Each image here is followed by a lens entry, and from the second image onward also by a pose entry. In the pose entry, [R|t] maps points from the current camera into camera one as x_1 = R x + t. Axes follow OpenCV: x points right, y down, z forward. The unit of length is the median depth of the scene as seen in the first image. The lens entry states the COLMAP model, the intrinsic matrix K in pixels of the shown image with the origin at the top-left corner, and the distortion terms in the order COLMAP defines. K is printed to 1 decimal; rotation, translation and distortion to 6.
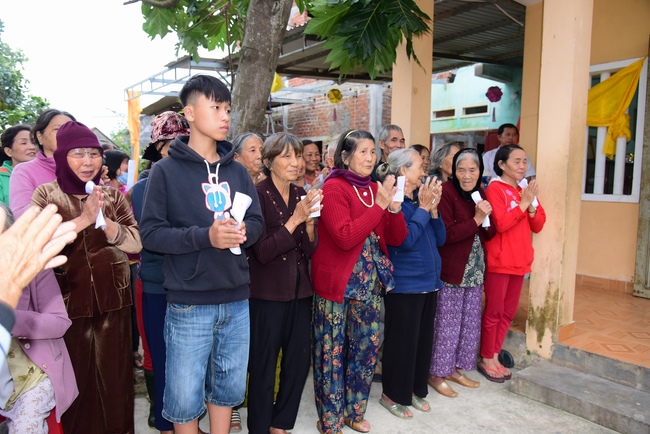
lens RADIAL K [[474.3, 0, 325.0], [0, 474.3, 217.0], [0, 0, 1]] dist [-0.086199, 0.000061]
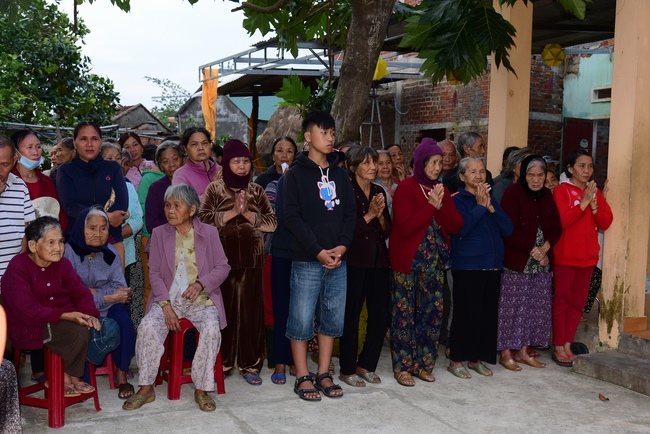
lens RADIAL K [[769.3, 0, 325.0], [0, 769.3, 217.0], [0, 0, 1]] dist [-0.052684, 0.002660]
pose [[0.981993, 0.020907, -0.187757, 0.145004], [-0.026440, 0.999285, -0.027014, 0.066863], [0.187058, 0.031492, 0.981844, -0.872593]]
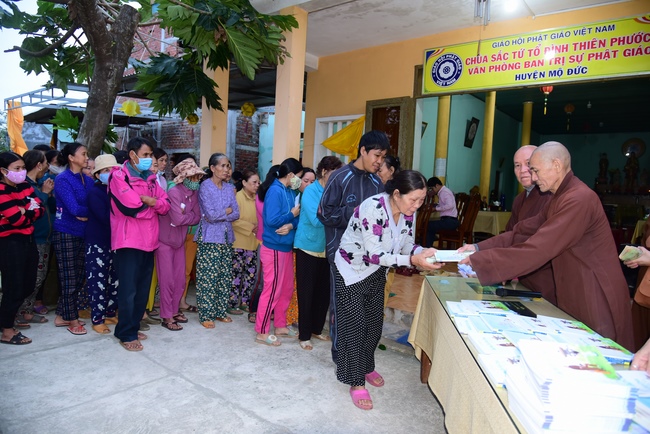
lens RADIAL K [[434.0, 0, 325.0], [0, 434.0, 217.0], [0, 0, 1]] dist [-0.047469, 0.003094]
pose [[0.970056, 0.016469, 0.242324, 0.262046], [-0.014033, 0.999832, -0.011775, 0.047868], [-0.242477, 0.008022, 0.970124, -0.598887]]
